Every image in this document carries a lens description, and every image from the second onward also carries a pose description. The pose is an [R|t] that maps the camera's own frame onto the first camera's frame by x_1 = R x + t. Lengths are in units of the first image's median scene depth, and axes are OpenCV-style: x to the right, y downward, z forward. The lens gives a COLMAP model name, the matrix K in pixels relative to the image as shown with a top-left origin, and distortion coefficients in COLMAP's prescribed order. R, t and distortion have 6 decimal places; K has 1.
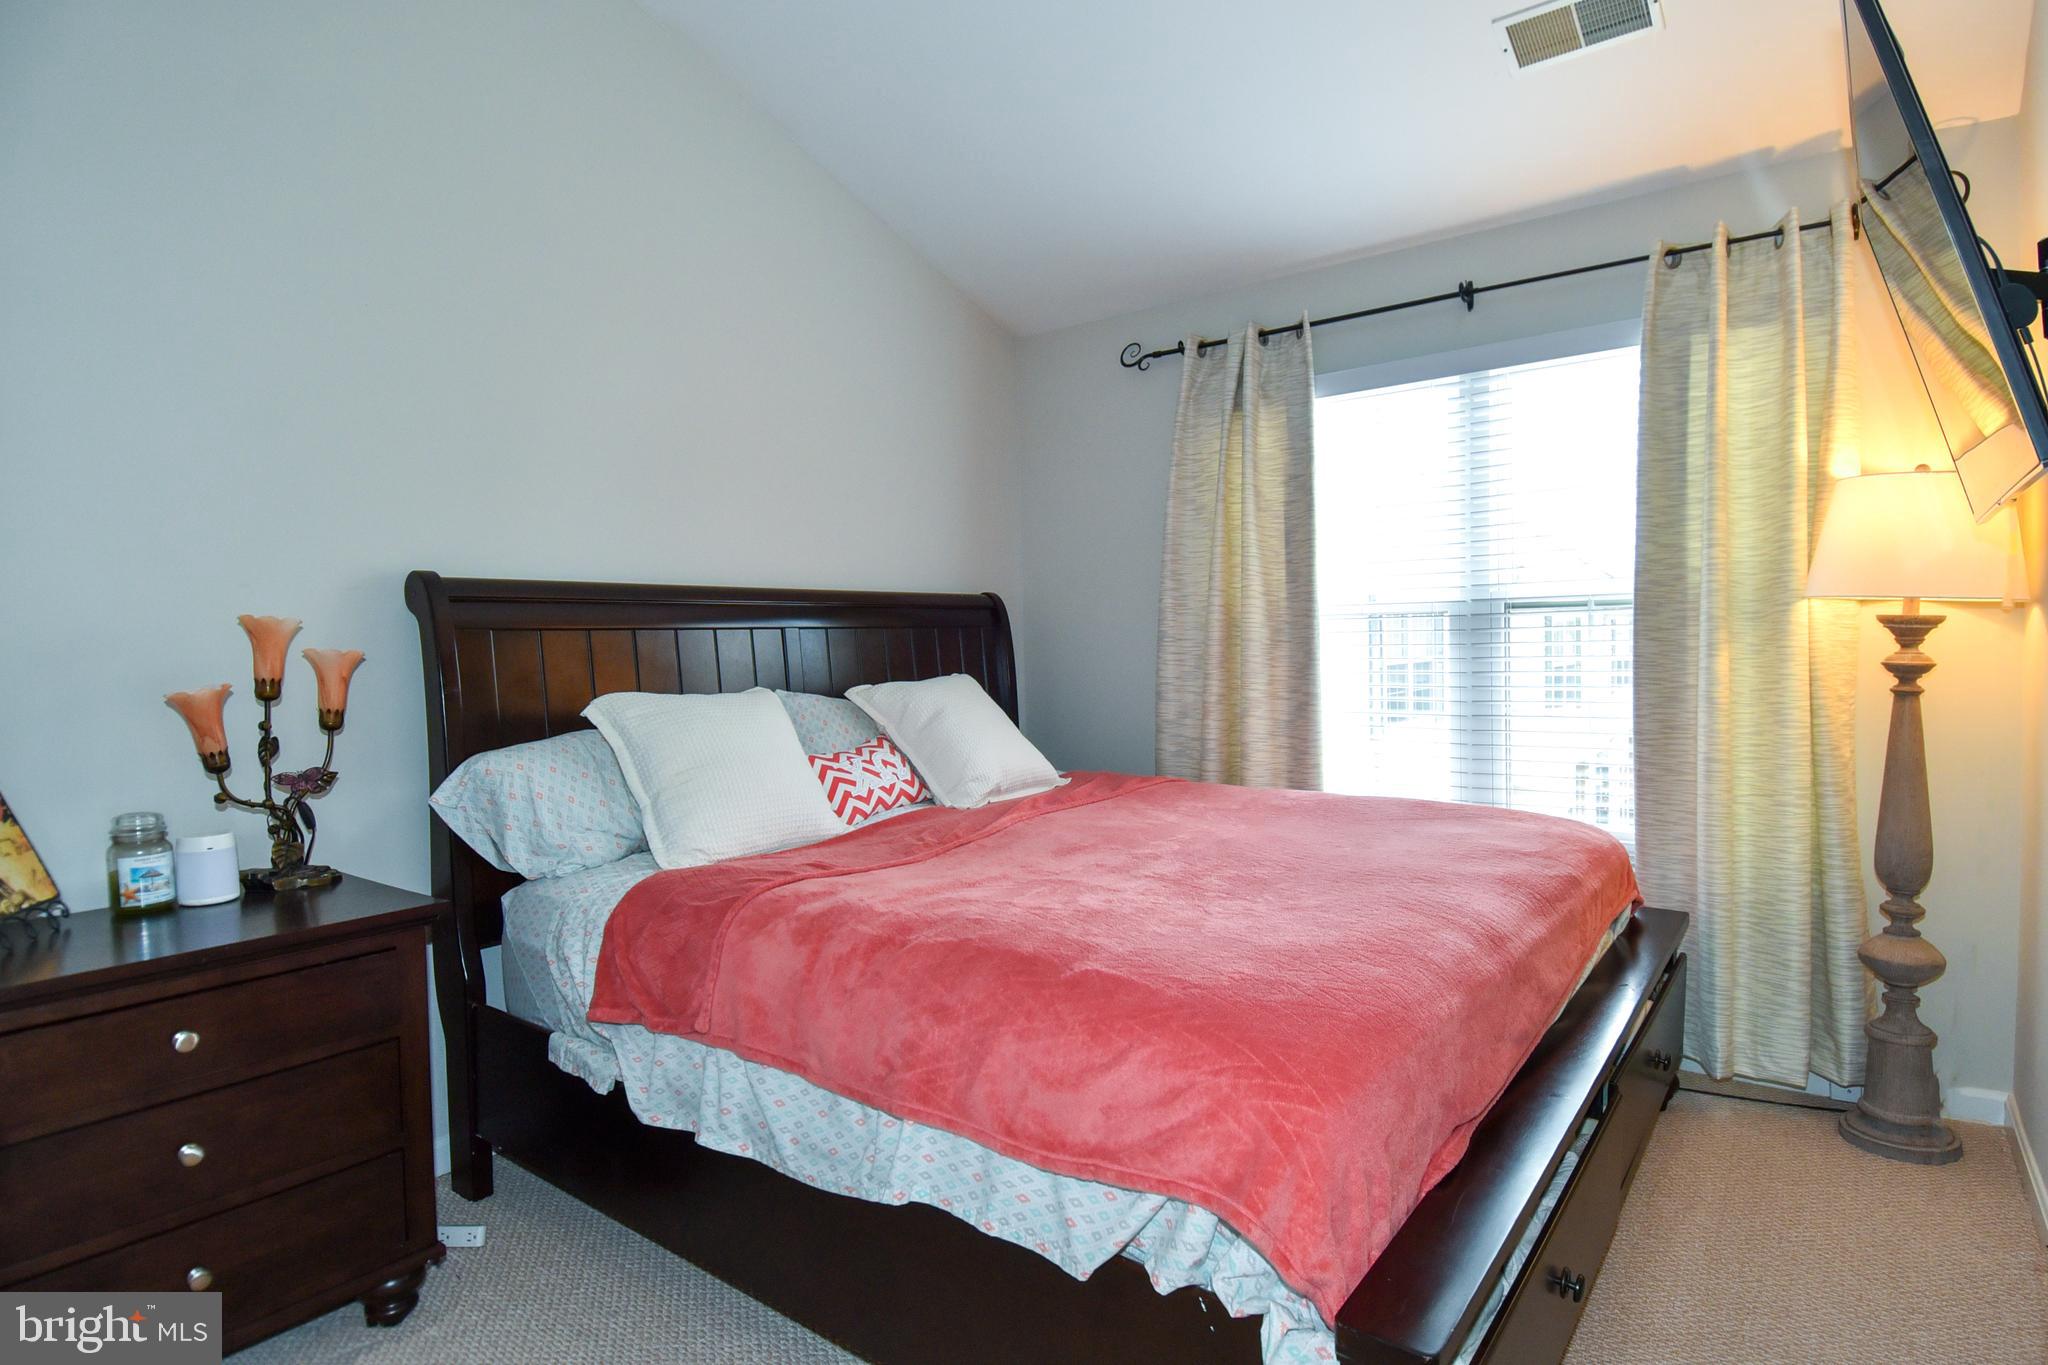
lens RADIAL K [[1094.9, 0, 1034.7], [0, 1094.9, 683.5], [0, 0, 1]] dist [0.056128, -0.054393]
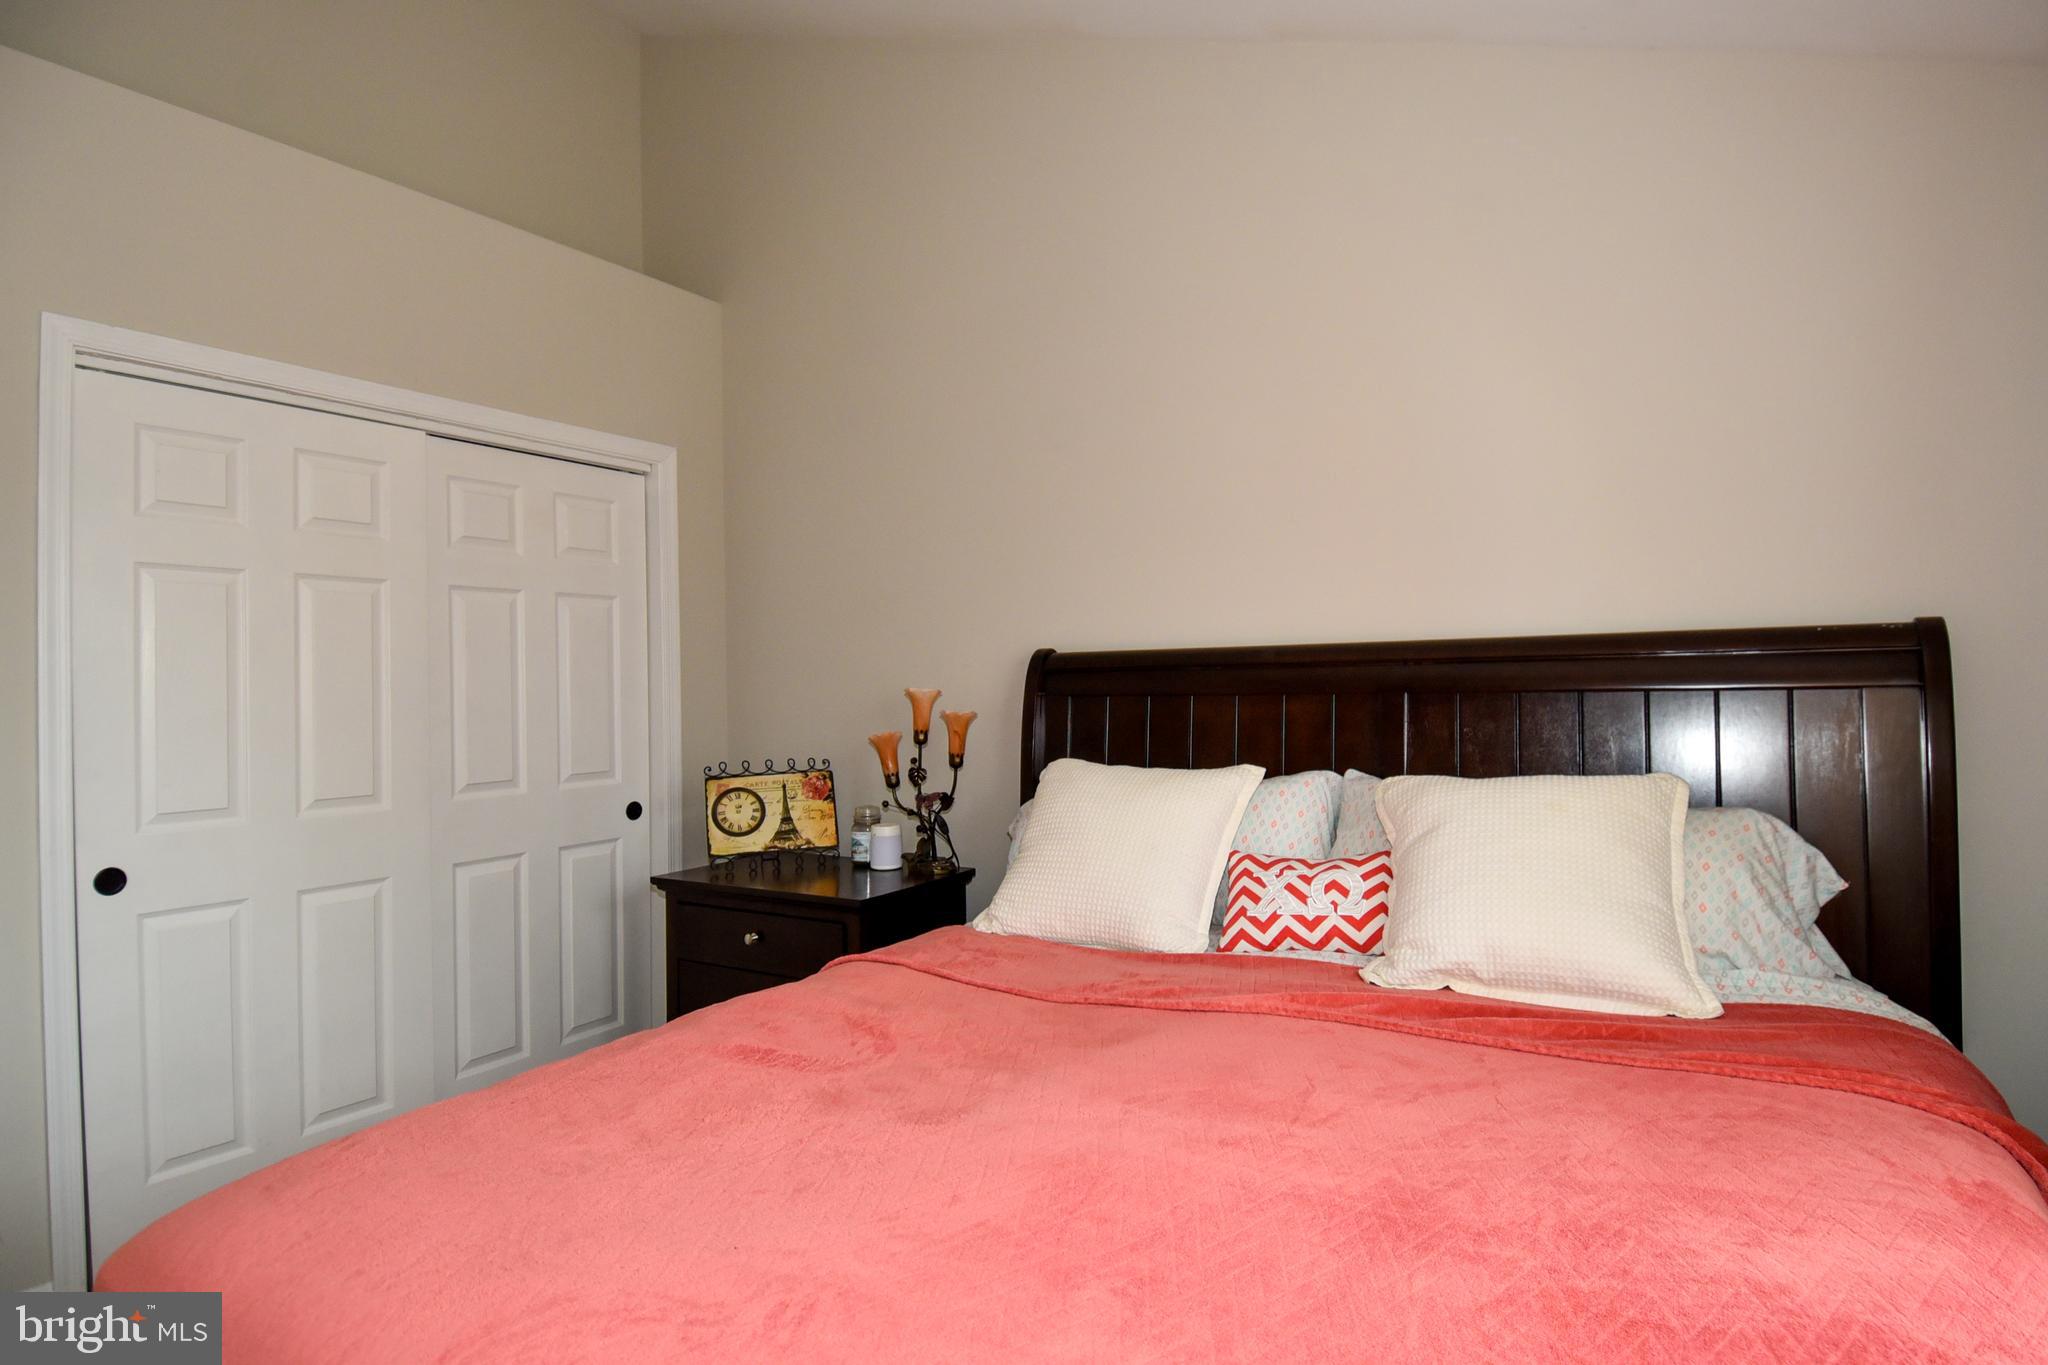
lens RADIAL K [[1094.9, 0, 1034.7], [0, 1094.9, 683.5], [0, 0, 1]] dist [0.056128, -0.054393]
pose [[0.046291, -0.003052, -0.998923, 0.765572], [-0.042255, 0.999094, -0.005011, -0.062410], [0.998034, 0.042441, 0.046120, 1.046538]]
